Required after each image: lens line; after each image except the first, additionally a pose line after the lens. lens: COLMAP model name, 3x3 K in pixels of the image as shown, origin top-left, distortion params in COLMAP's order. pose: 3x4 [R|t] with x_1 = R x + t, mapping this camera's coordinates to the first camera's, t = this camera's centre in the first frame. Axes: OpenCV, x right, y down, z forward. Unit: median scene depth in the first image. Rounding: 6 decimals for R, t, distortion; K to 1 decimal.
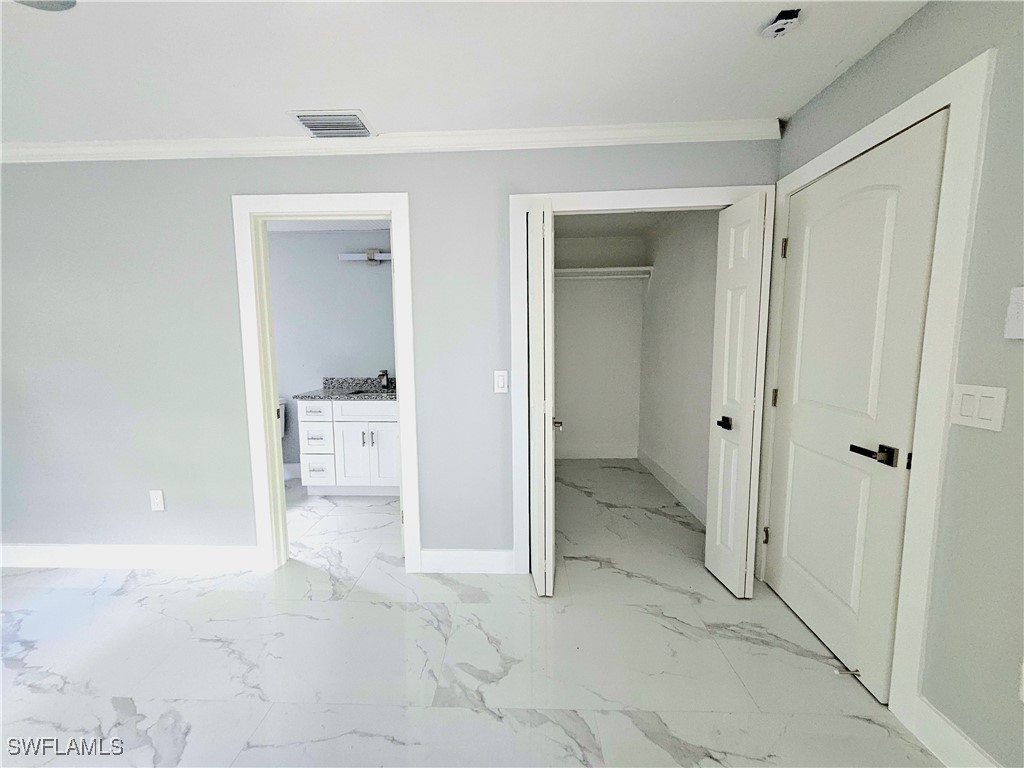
lens RADIAL K [[400.3, 0, 506.8], [0, 400.3, 385.3], [0, 0, 1]] dist [0.000127, -0.000205]
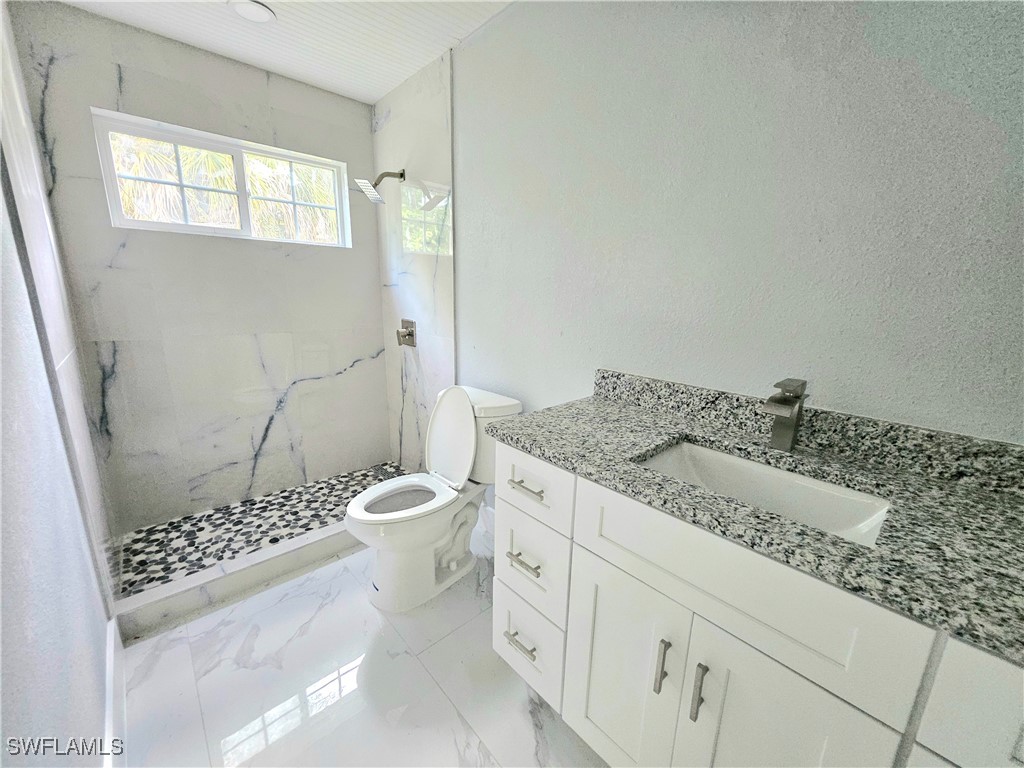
lens RADIAL K [[400.3, 0, 511.1], [0, 400.3, 384.8], [0, 0, 1]] dist [0.000127, -0.000205]
pose [[0.699570, 0.177647, -0.692130, -0.367897], [-0.100799, 0.983452, 0.150537, -0.079753], [0.707419, -0.035545, 0.705900, 0.993900]]
